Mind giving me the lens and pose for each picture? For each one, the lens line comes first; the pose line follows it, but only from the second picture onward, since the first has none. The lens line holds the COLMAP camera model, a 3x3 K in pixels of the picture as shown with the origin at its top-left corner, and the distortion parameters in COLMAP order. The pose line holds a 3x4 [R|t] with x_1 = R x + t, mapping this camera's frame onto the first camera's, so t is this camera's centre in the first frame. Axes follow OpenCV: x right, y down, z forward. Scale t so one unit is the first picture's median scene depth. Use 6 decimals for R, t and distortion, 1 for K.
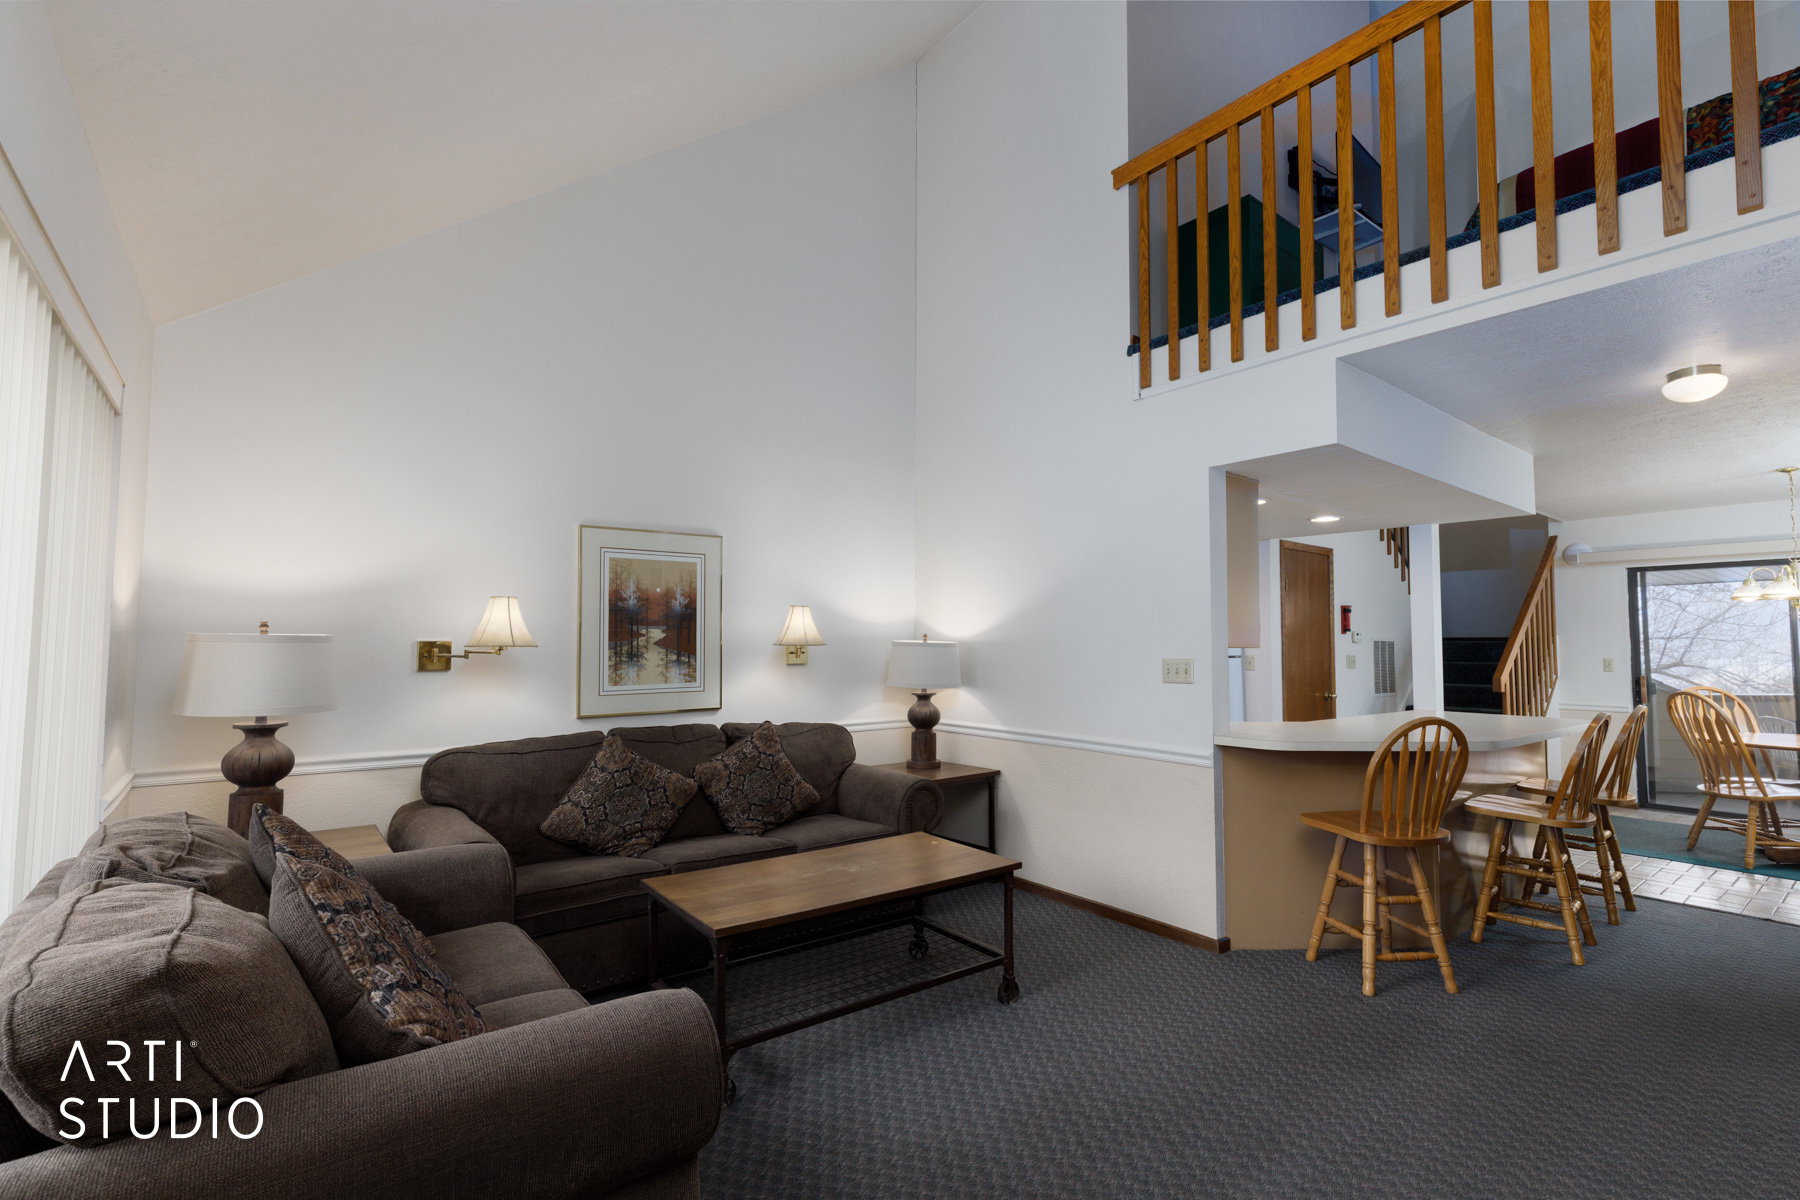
lens RADIAL K [[831.7, 0, 900.0], [0, 831.7, 600.0], [0, 0, 1]] dist [0.002263, 0.000191]
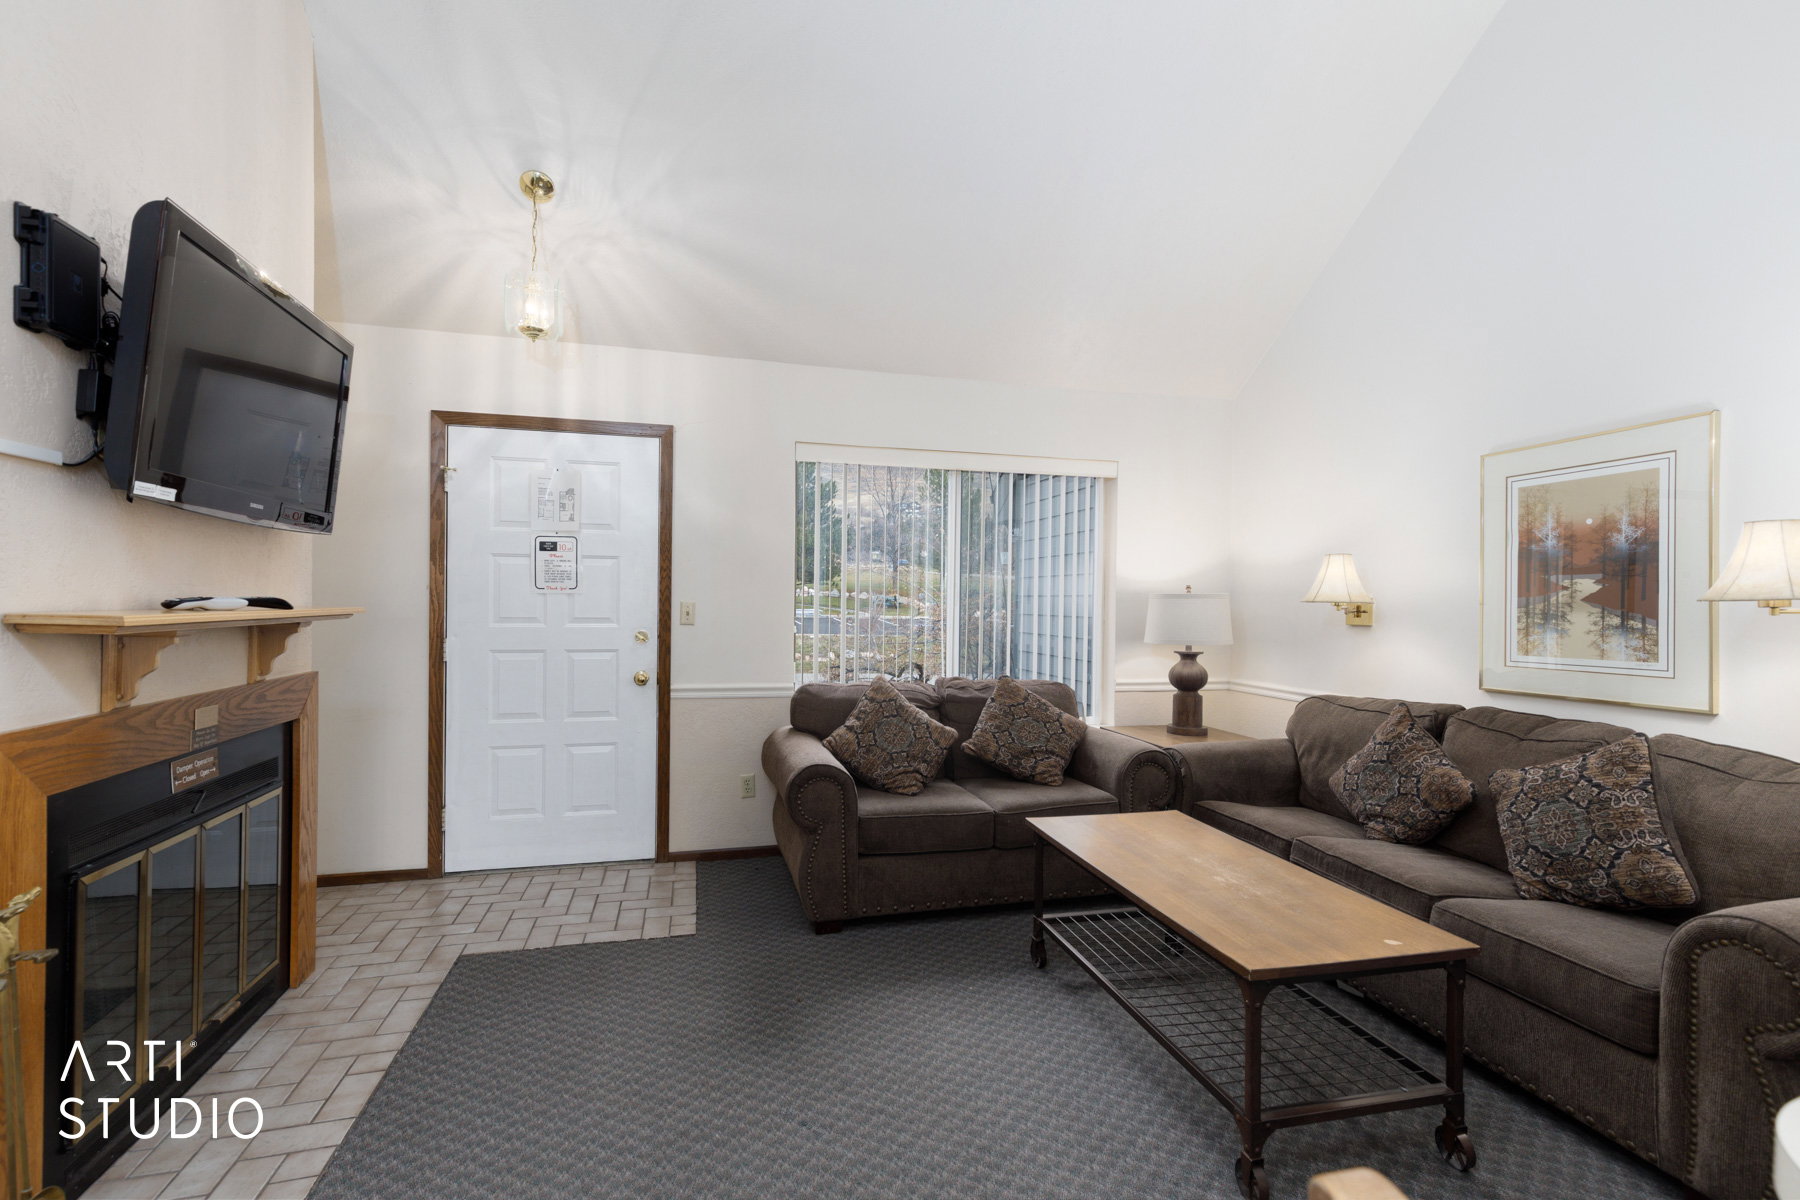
lens RADIAL K [[792.3, 0, 901.6], [0, 792.3, 606.2], [0, 0, 1]] dist [0.004598, 0.000289]
pose [[-0.391988, -0.009658, -0.919920, 0.540822], [0.022931, 0.999532, -0.020265, 0.059099], [0.919684, -0.029039, -0.391583, 0.753915]]
